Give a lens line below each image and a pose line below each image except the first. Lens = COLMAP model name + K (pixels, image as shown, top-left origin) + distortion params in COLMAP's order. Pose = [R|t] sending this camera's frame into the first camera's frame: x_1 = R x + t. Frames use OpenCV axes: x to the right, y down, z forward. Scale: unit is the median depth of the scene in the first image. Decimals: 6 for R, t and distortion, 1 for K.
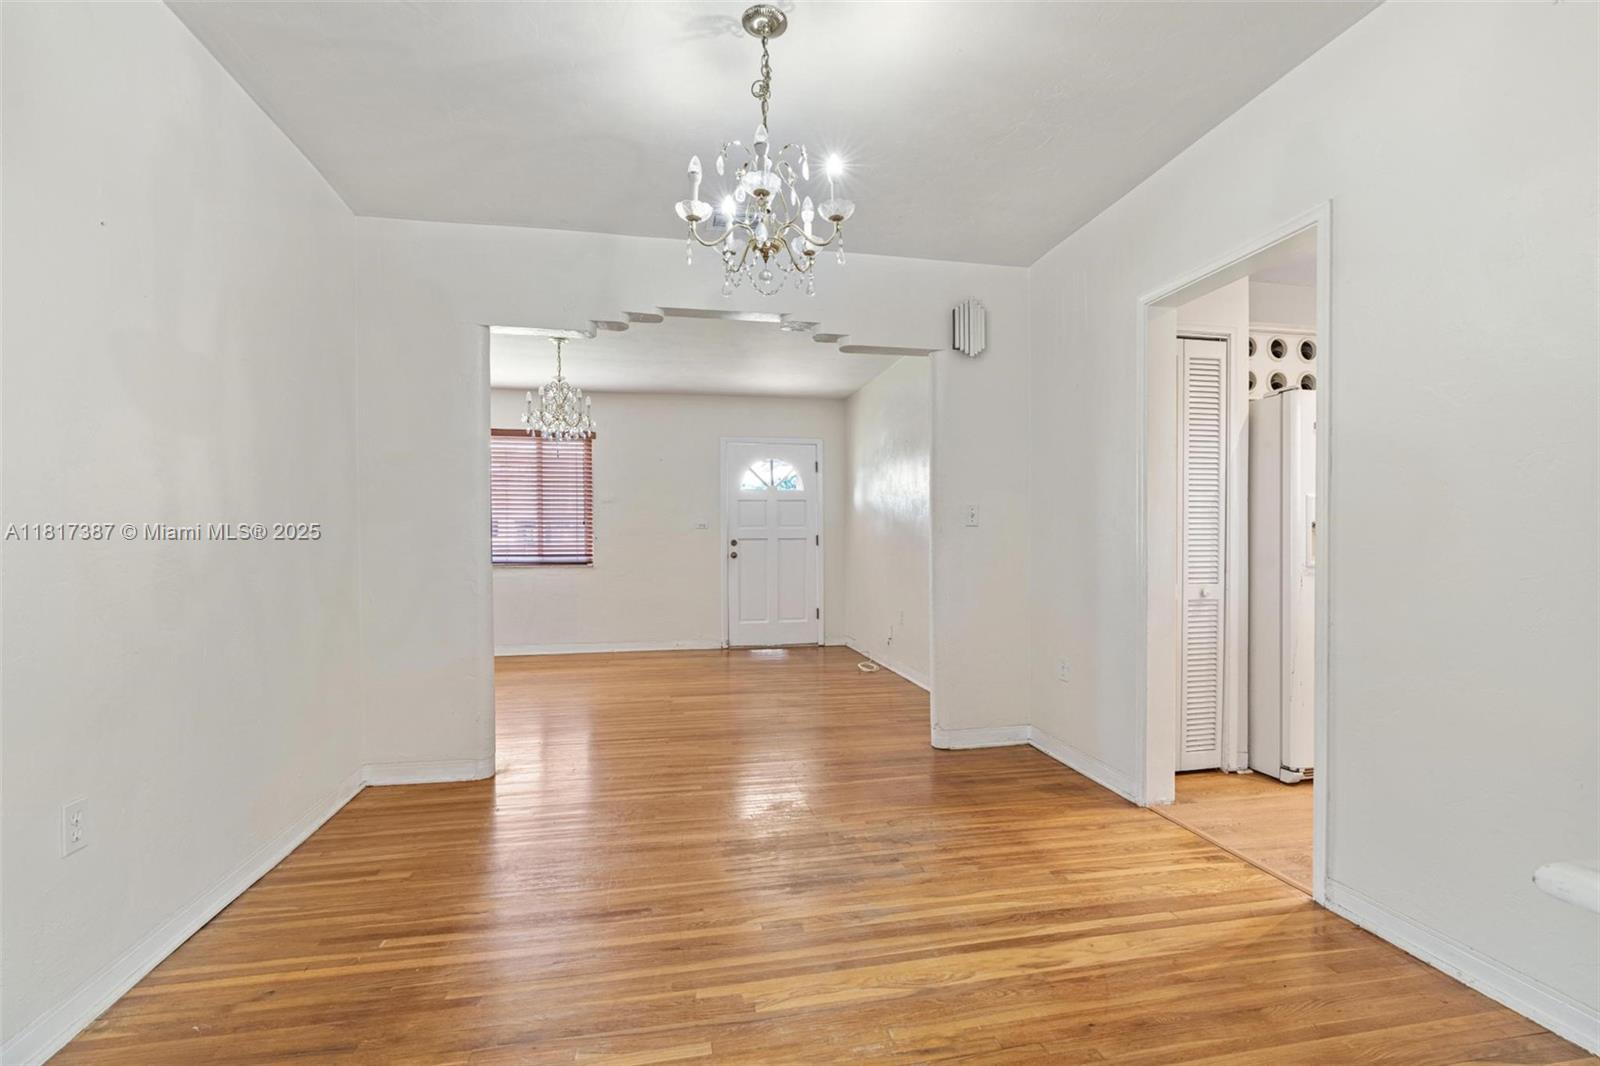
lens RADIAL K [[722.5, 0, 803.2], [0, 722.5, 540.1], [0, 0, 1]] dist [-0.012245, 0.001896]
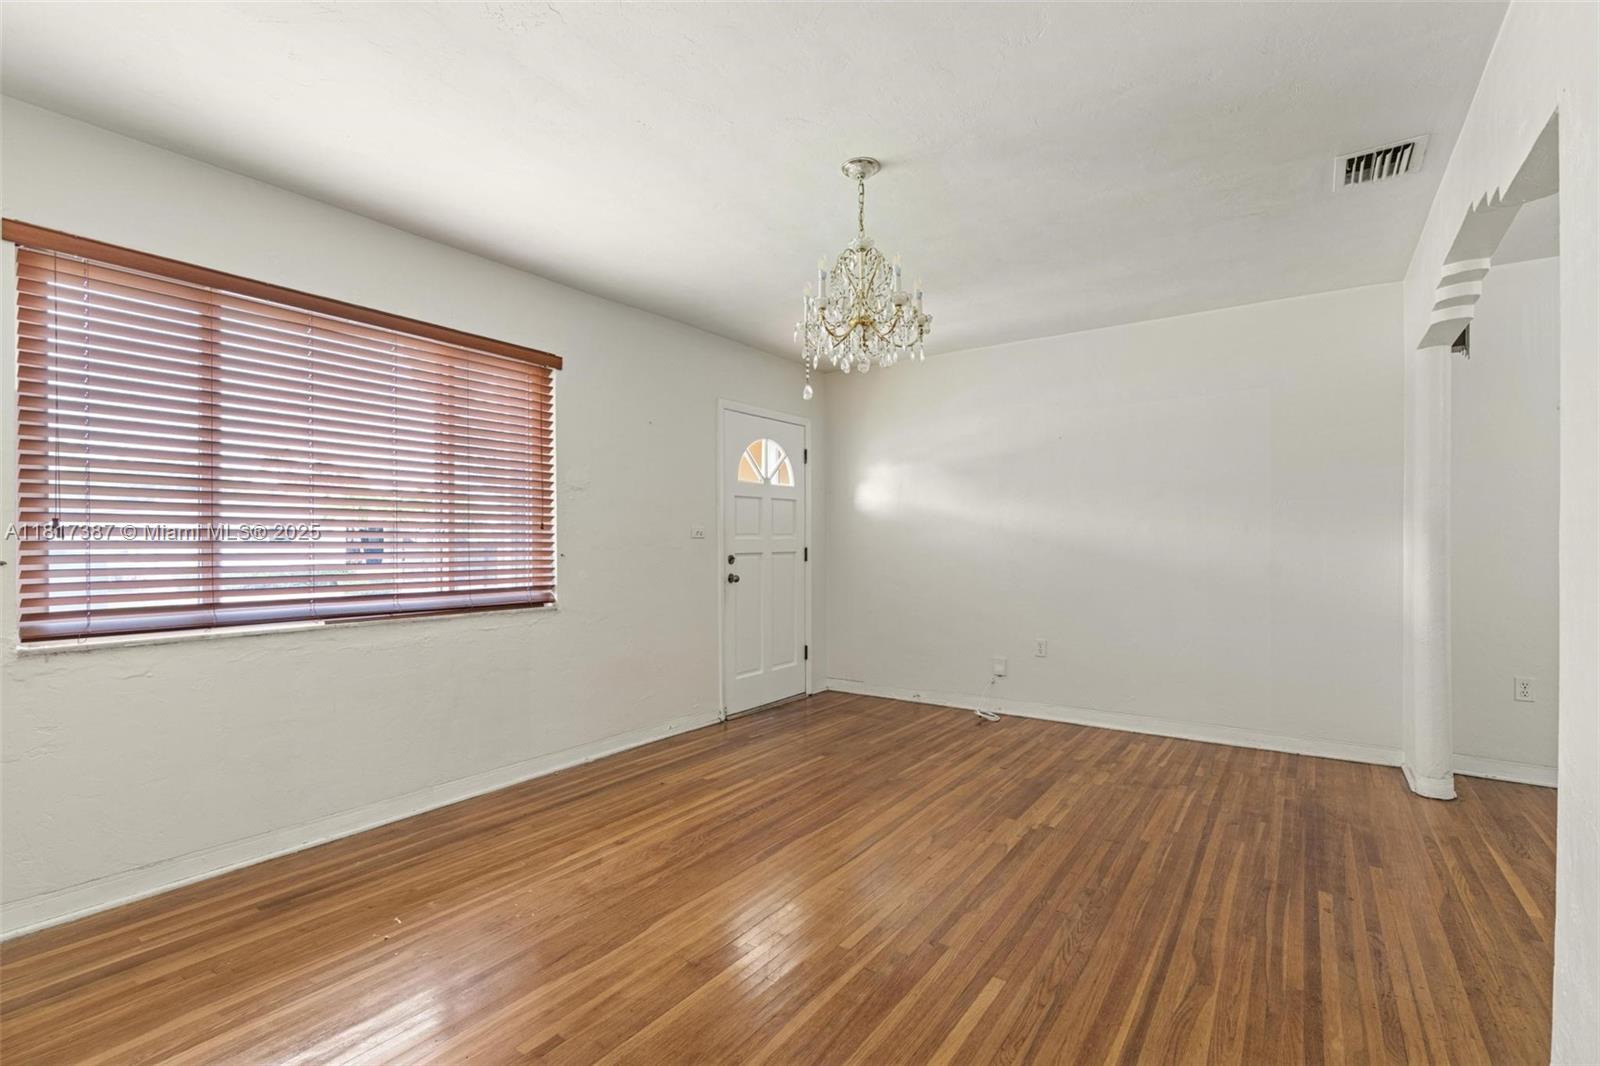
lens RADIAL K [[722.5, 0, 797.5], [0, 722.5, 546.4], [0, 0, 1]] dist [-0.012245, 0.001896]
pose [[0.724359, -0.002678, 0.689418, -1.220309], [-0.000615, 0.999990, 0.004530, -0.027319], [-0.689423, -0.003705, 0.724350, 1.138545]]
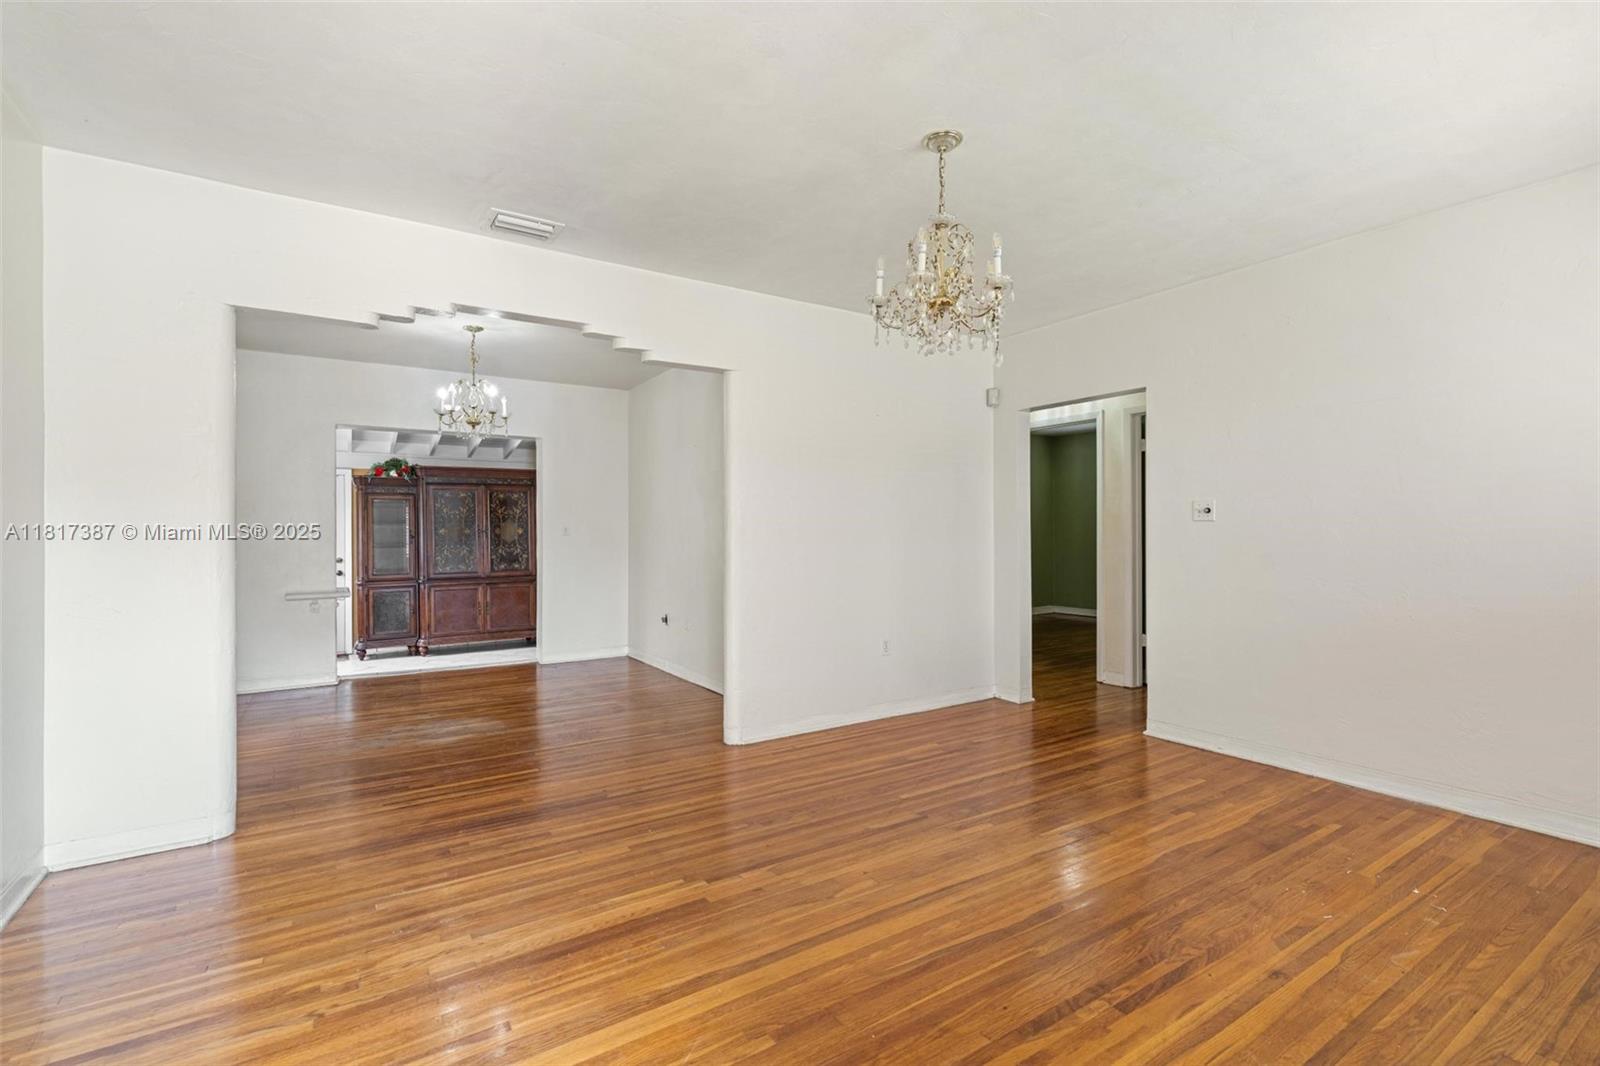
lens RADIAL K [[722.5, 0, 807.2], [0, 722.5, 533.5], [0, 0, 1]] dist [-0.012245, 0.001896]
pose [[-0.921363, 0.005518, -0.388665, -0.123932], [0.004873, 0.999985, 0.002644, -0.028757], [0.388674, 0.000543, -0.921375, 2.387347]]
